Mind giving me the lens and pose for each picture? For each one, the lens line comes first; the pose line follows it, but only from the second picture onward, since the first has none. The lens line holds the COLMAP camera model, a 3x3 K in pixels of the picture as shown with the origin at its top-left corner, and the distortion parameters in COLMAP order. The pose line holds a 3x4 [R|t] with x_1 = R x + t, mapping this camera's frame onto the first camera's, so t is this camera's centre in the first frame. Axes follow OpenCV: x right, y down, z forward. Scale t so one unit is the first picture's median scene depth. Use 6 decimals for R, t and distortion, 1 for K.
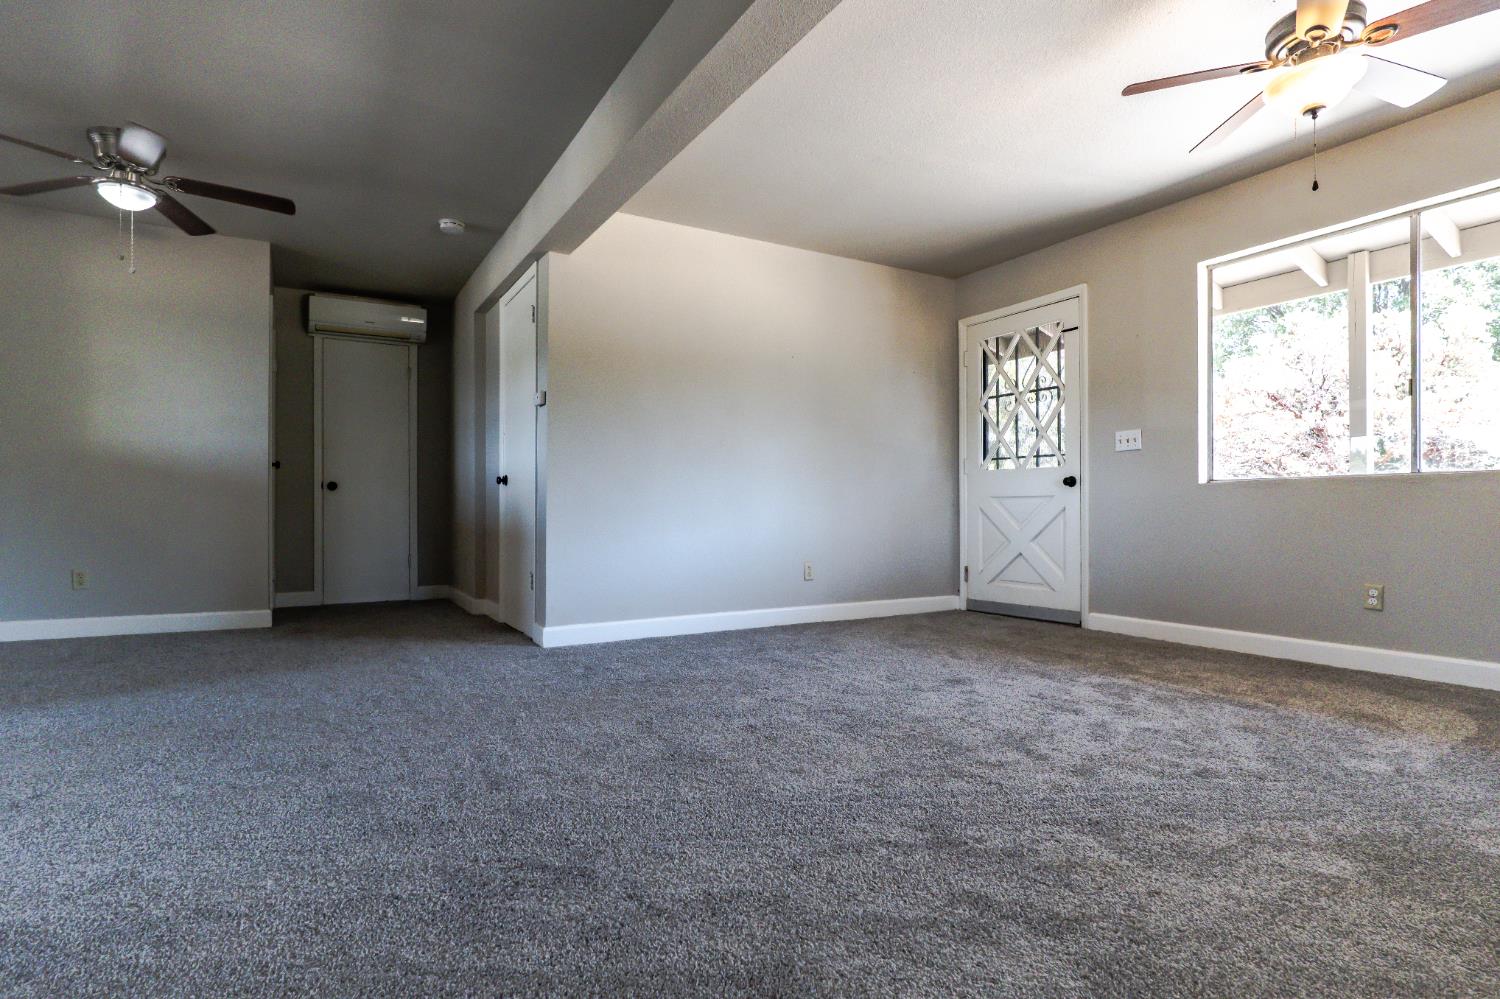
lens RADIAL K [[773.5, 0, 744.0], [0, 773.5, 507.7], [0, 0, 1]] dist [-0.020301, 0.012119]
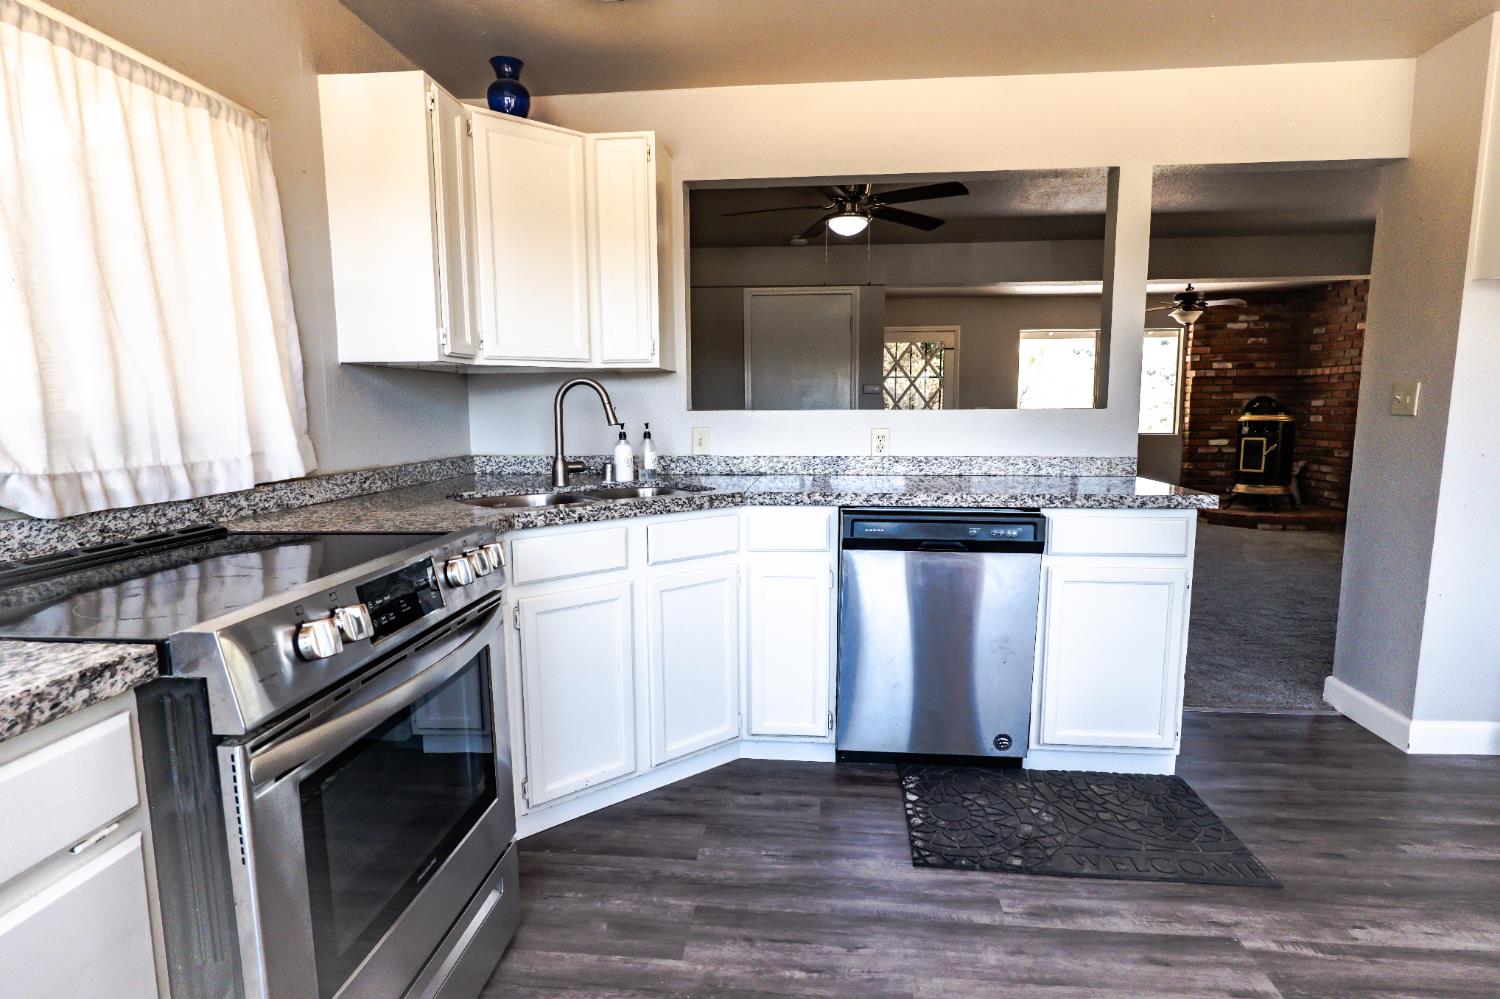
lens RADIAL K [[773.5, 0, 752.9], [0, 773.5, 506.5], [0, 0, 1]] dist [-0.020301, 0.012119]
pose [[0.574765, -0.105628, 0.811473, -1.799032], [0.000710, 0.991698, 0.128585, -0.124680], [-0.818318, -0.073330, 0.570068, 0.402608]]
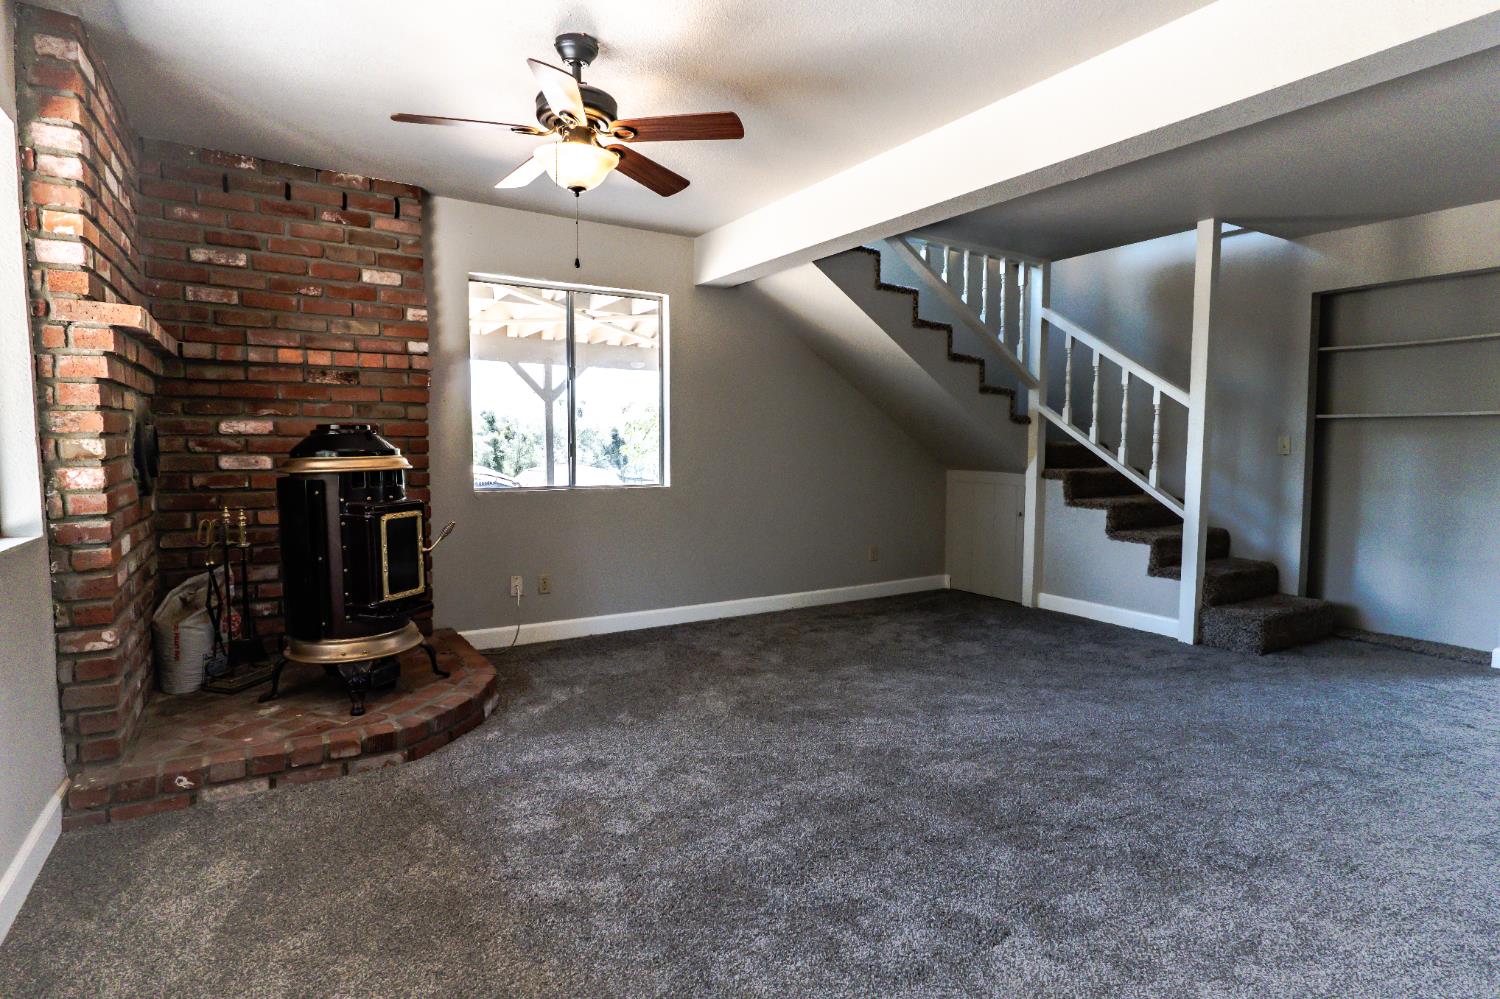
lens RADIAL K [[773.5, 0, 748.3], [0, 773.5, 498.6], [0, 0, 1]] dist [-0.020301, 0.012119]
pose [[-0.999324, -0.001866, -0.036706, 0.359421], [-0.004335, 0.997723, 0.067307, -0.113275], [0.036496, 0.067420, -0.997057, 1.336998]]
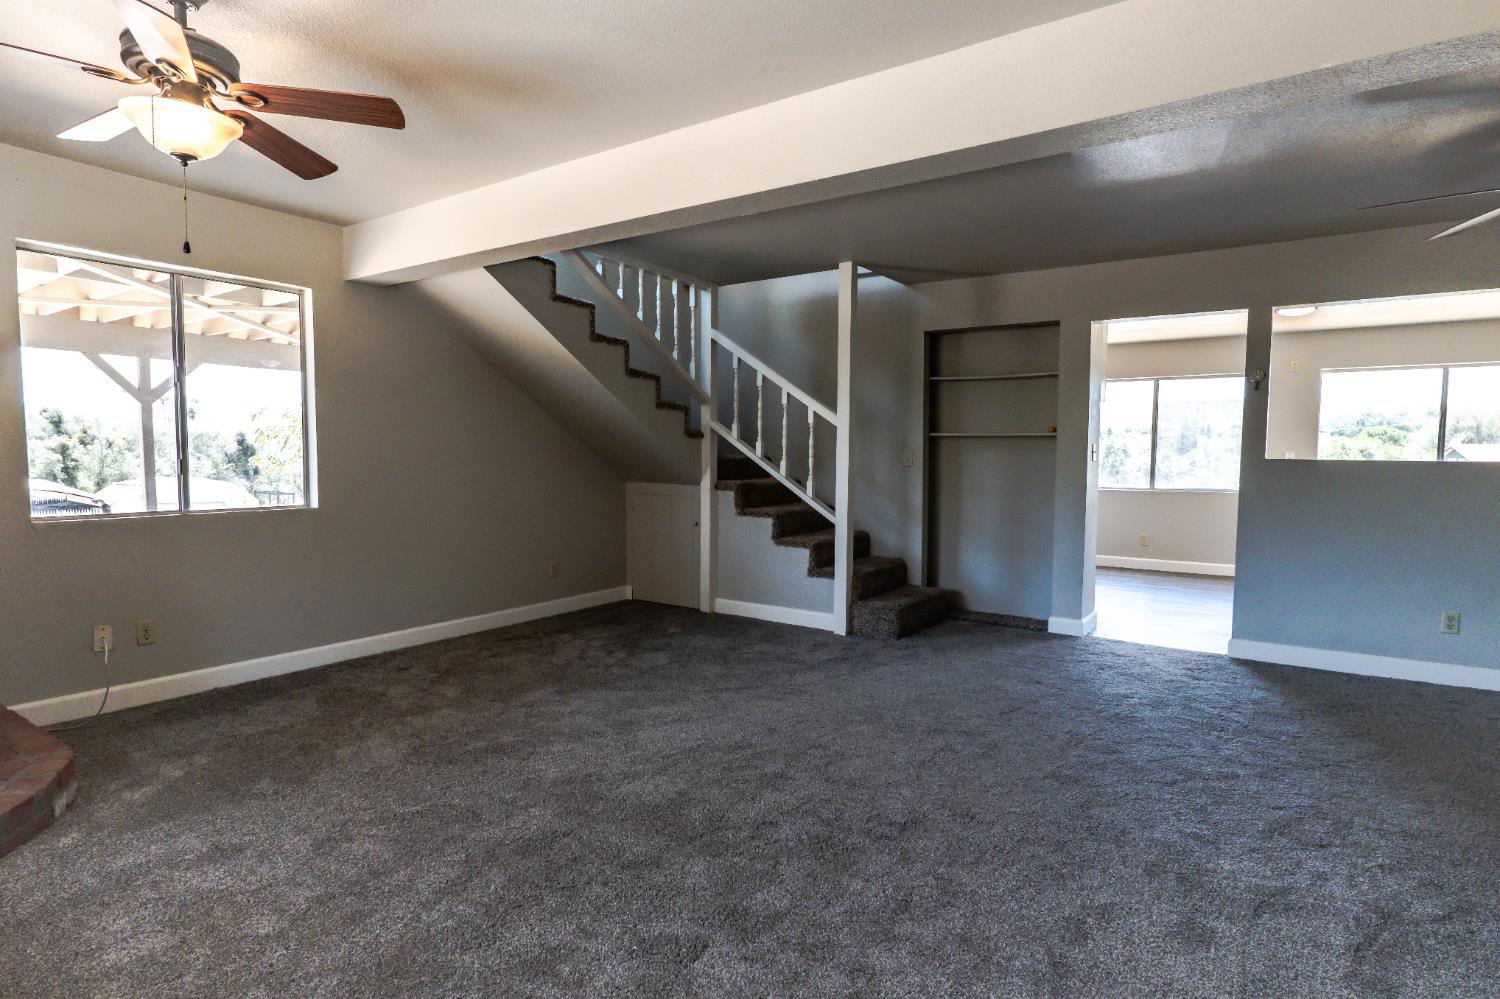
lens RADIAL K [[773.5, 0, 743.7], [0, 773.5, 497.8], [0, 0, 1]] dist [-0.020301, 0.012119]
pose [[-0.902882, 0.020020, -0.429422, 0.364106], [-0.004475, 0.998423, 0.055956, -0.126168], [0.429865, 0.052443, -0.901369, 1.320896]]
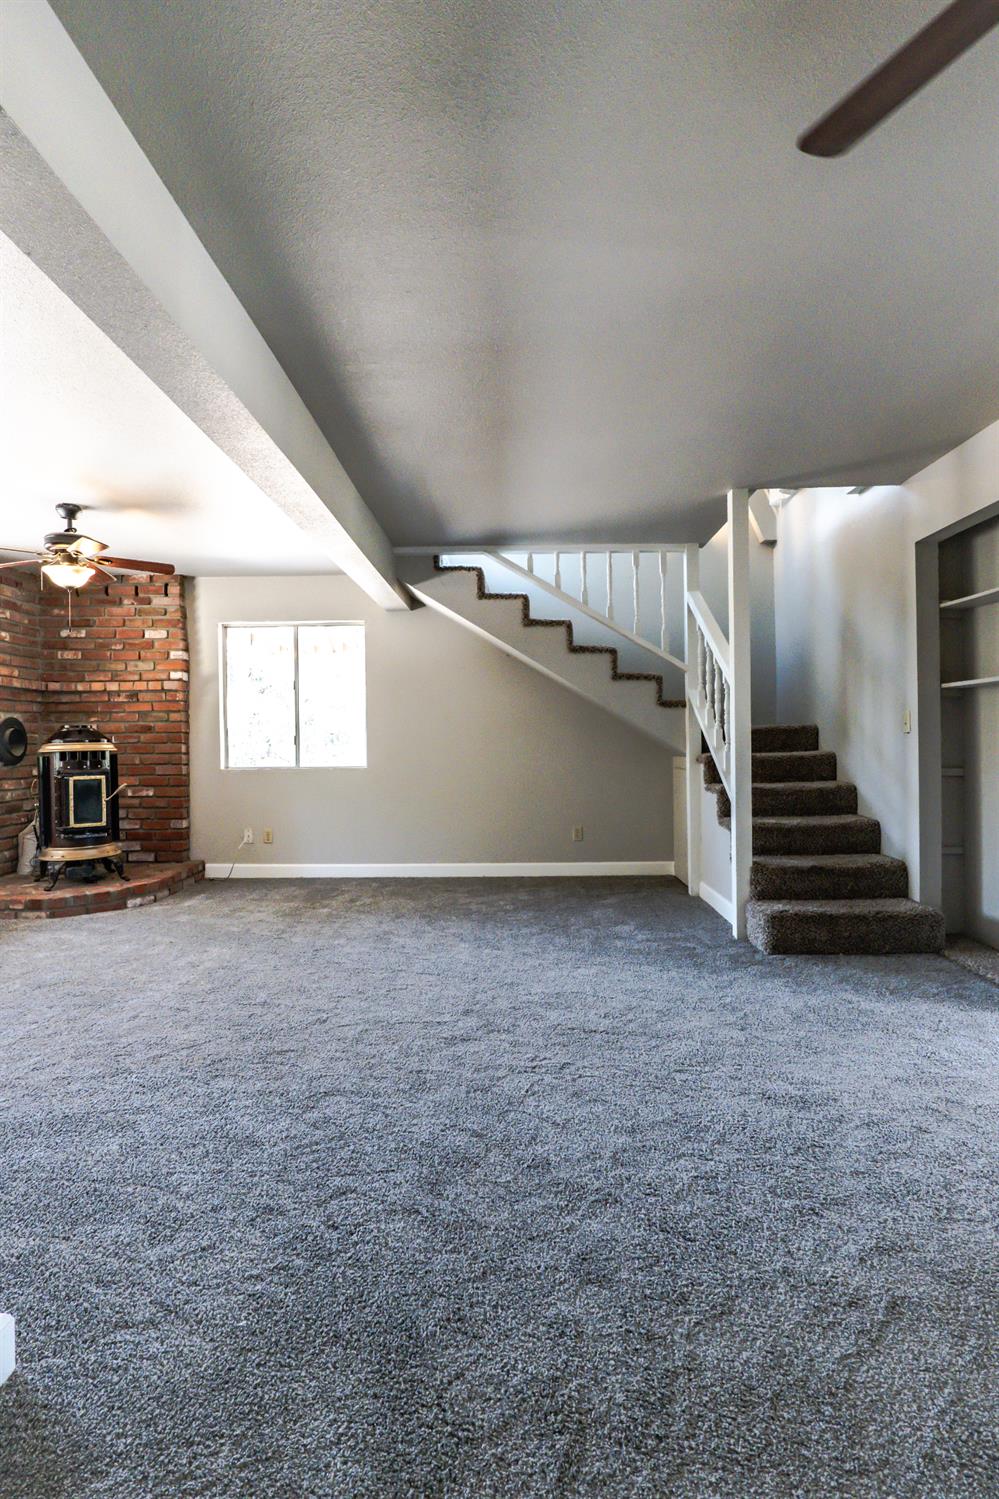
lens RADIAL K [[773.0, 0, 500.2], [0, 773.0, 742.4], [0, 0, 1]] dist [-0.020301, 0.012119]
pose [[-0.856295, 0.009642, 0.516397, -0.675866], [0.008826, 0.999953, -0.004034, -0.090173], [-0.516411, 0.001103, -0.856340, 1.310166]]
